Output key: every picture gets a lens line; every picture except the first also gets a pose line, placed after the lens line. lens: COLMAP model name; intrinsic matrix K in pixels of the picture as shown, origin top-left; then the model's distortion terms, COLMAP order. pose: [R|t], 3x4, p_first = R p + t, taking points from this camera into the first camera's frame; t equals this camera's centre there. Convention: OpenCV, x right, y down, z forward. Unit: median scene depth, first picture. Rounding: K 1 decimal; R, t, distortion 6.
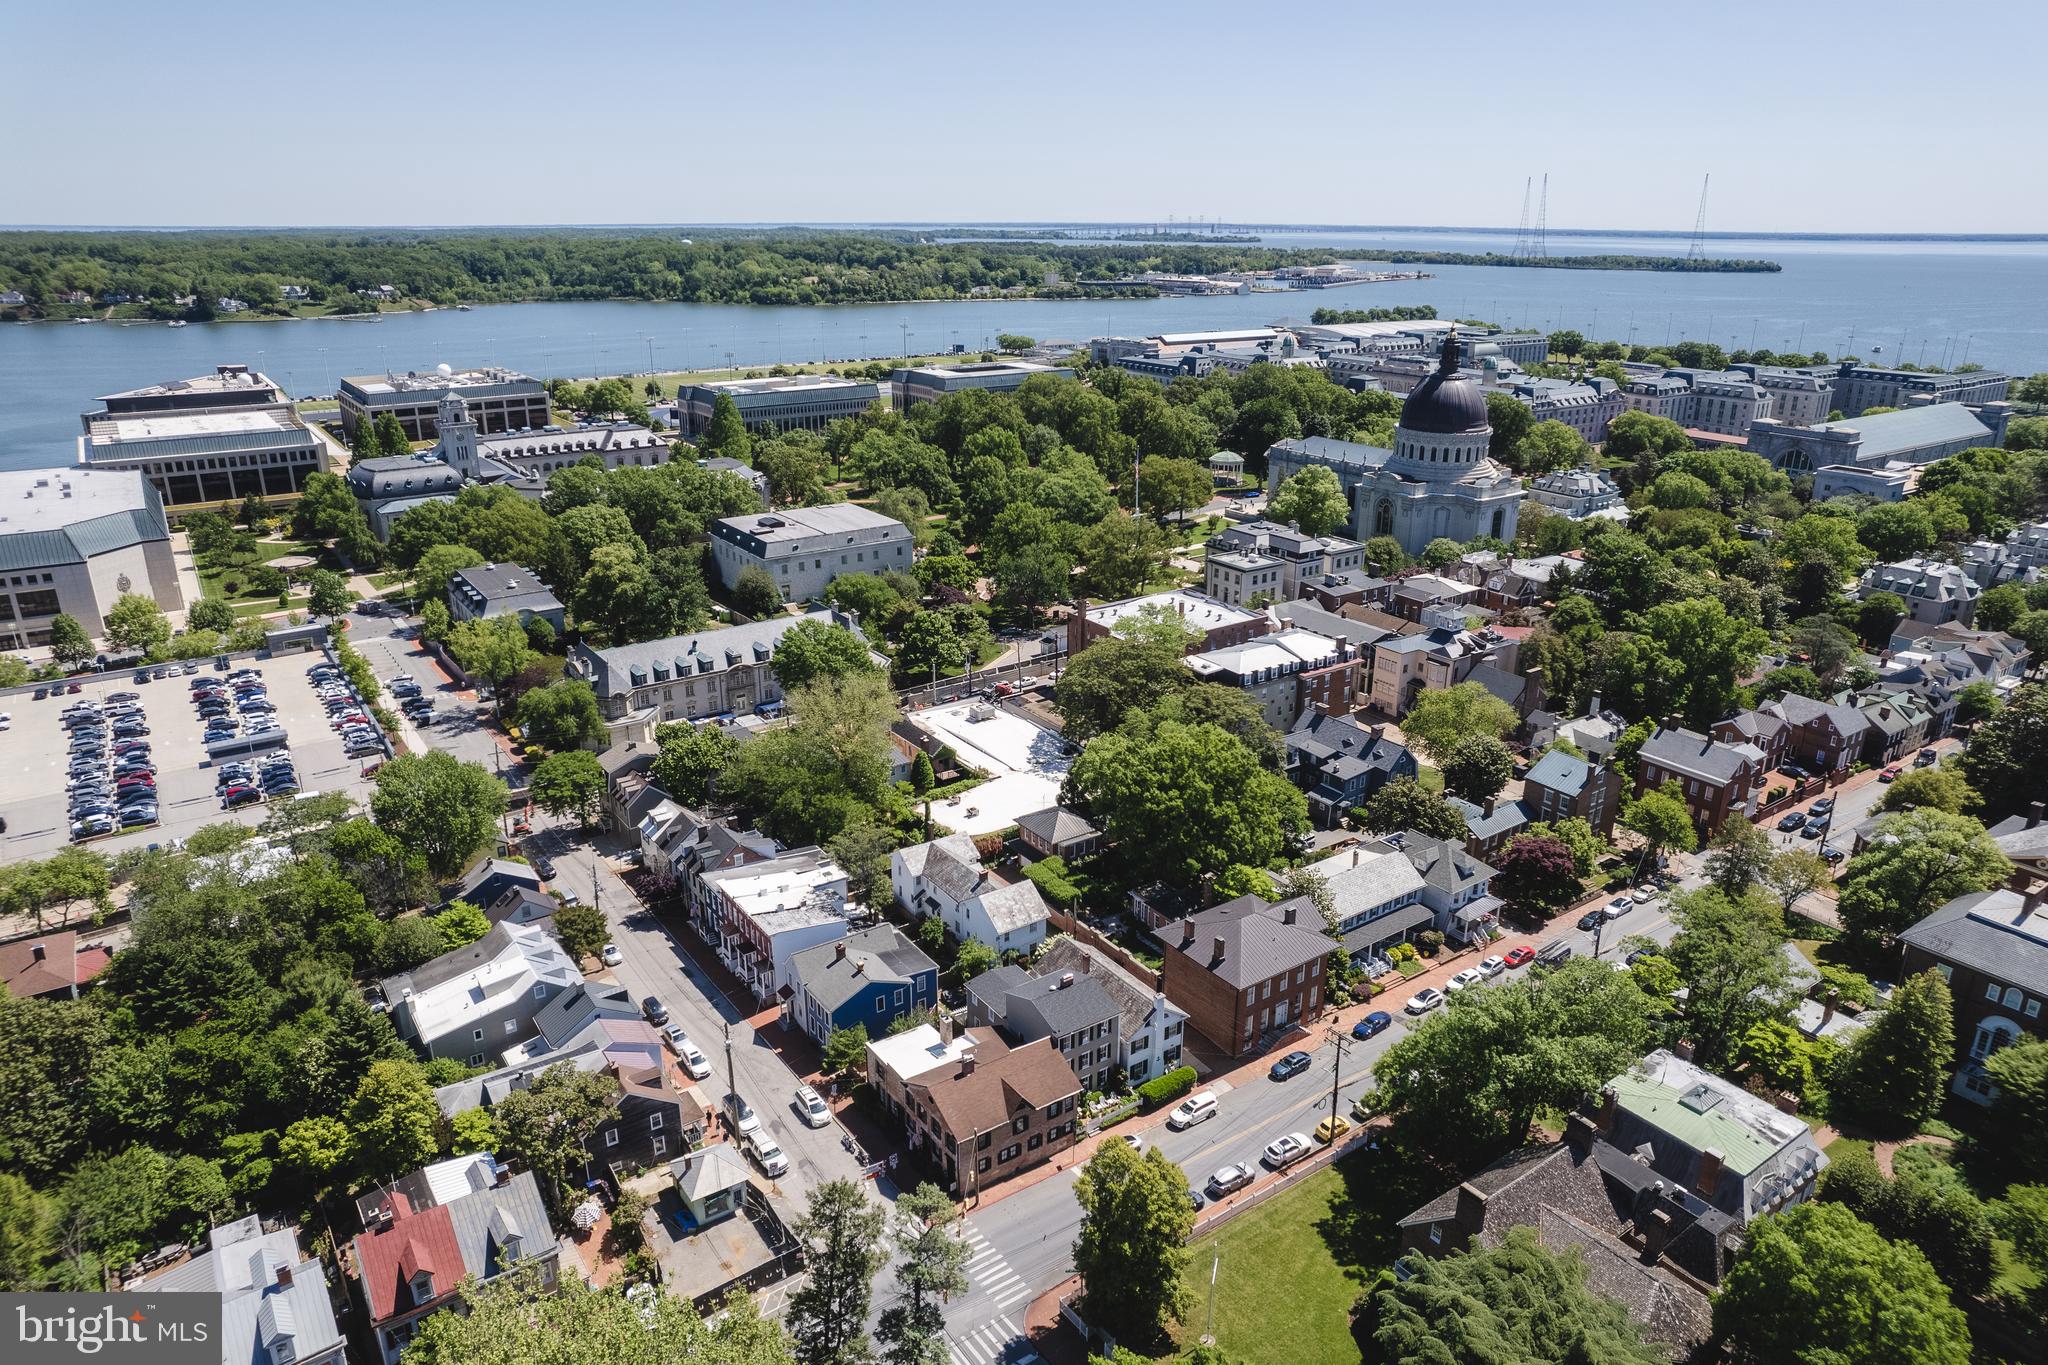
lens RADIAL K [[1306.4, 0, 1028.4], [0, 1306.4, 688.5], [0, 0, 1]] dist [-0.078745, 0.066863]
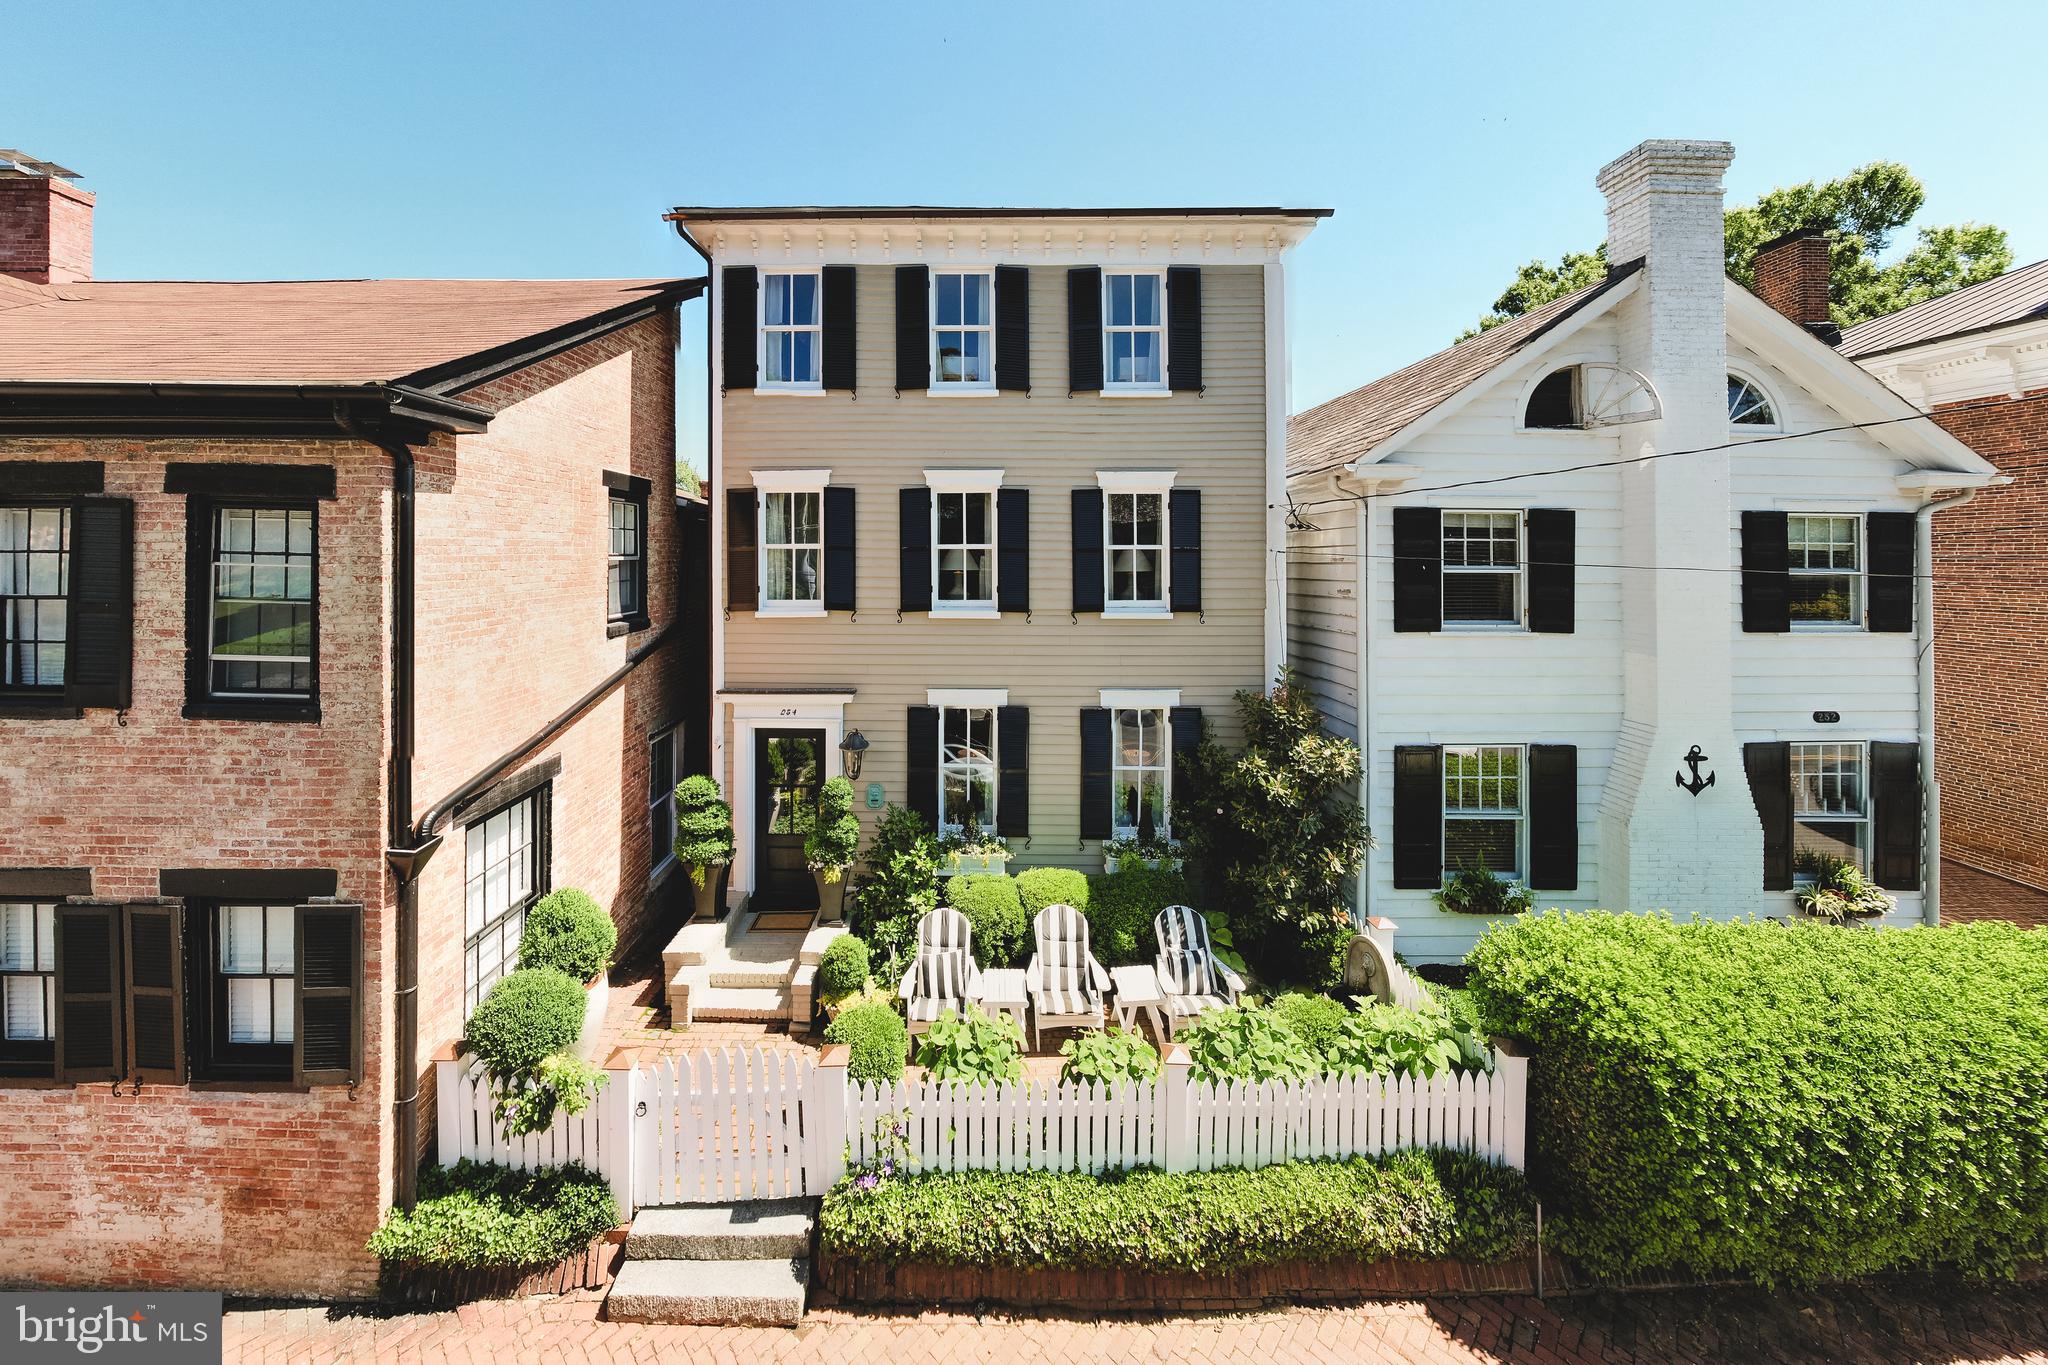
lens RADIAL K [[687.6, 0, 986.7], [0, 687.6, 564.5], [0, 0, 1]] dist [-0.015557, 0.000124]
pose [[0.825327, 0.000338, -0.564655, 0.053747], [-0.191045, 0.941191, -0.278678, 0.192757], [0.531354, 0.337875, 0.776855, 0.595055]]
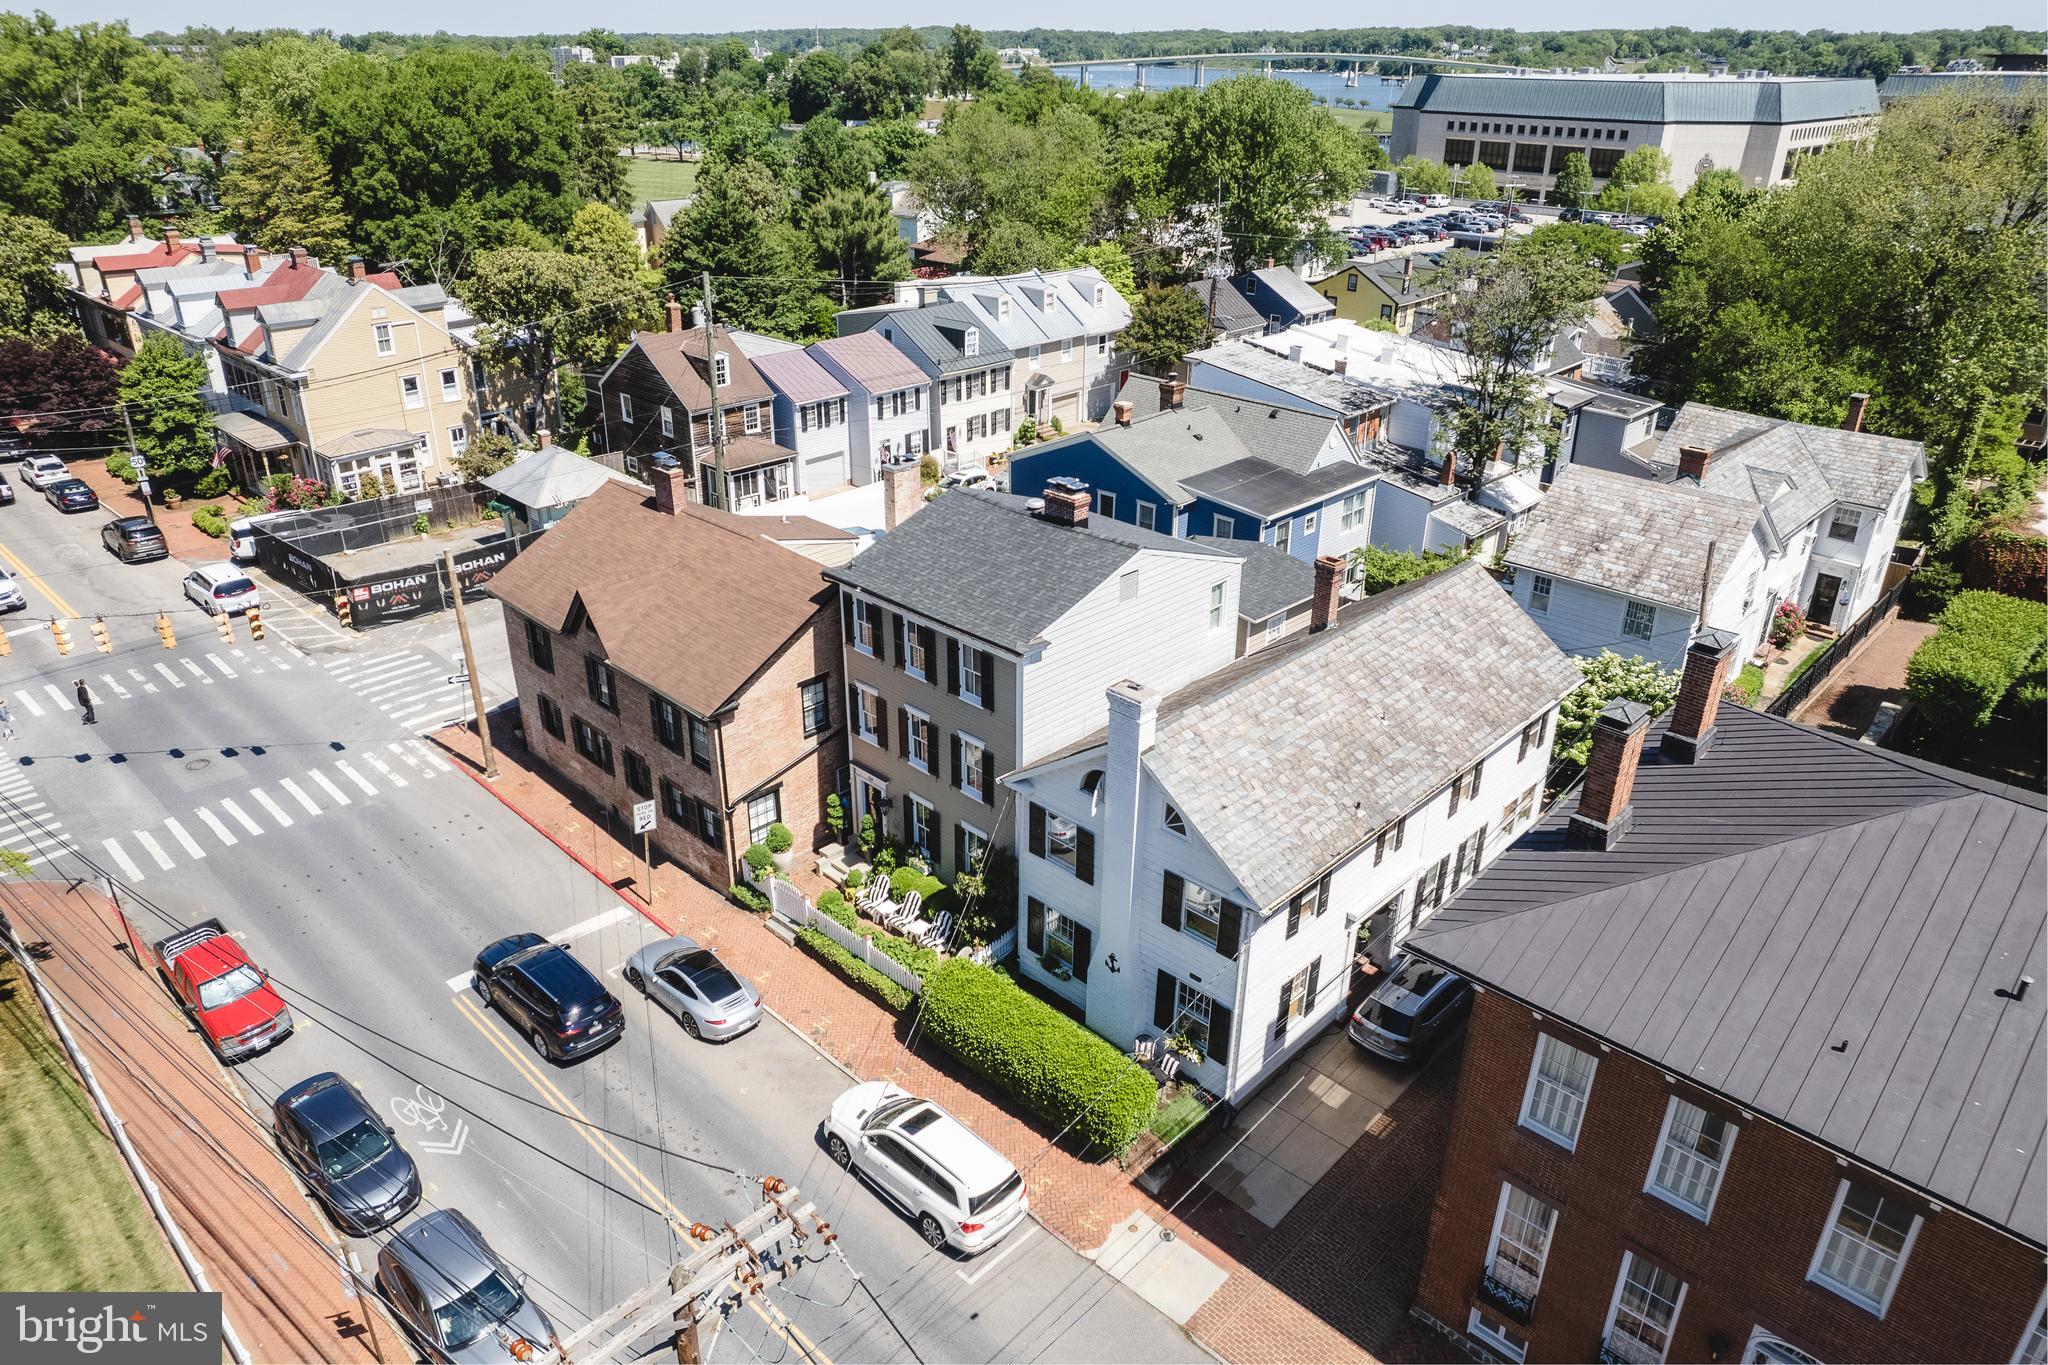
lens RADIAL K [[1306.4, 0, 1028.4], [0, 1306.4, 688.5], [0, 0, 1]] dist [-0.078745, 0.066863]
pose [[0.189534, 0.423802, -0.885702, 0.189188], [-0.337273, 0.875266, 0.346635, 0.105041], [0.922130, 0.233024, 0.308830, 0.584159]]
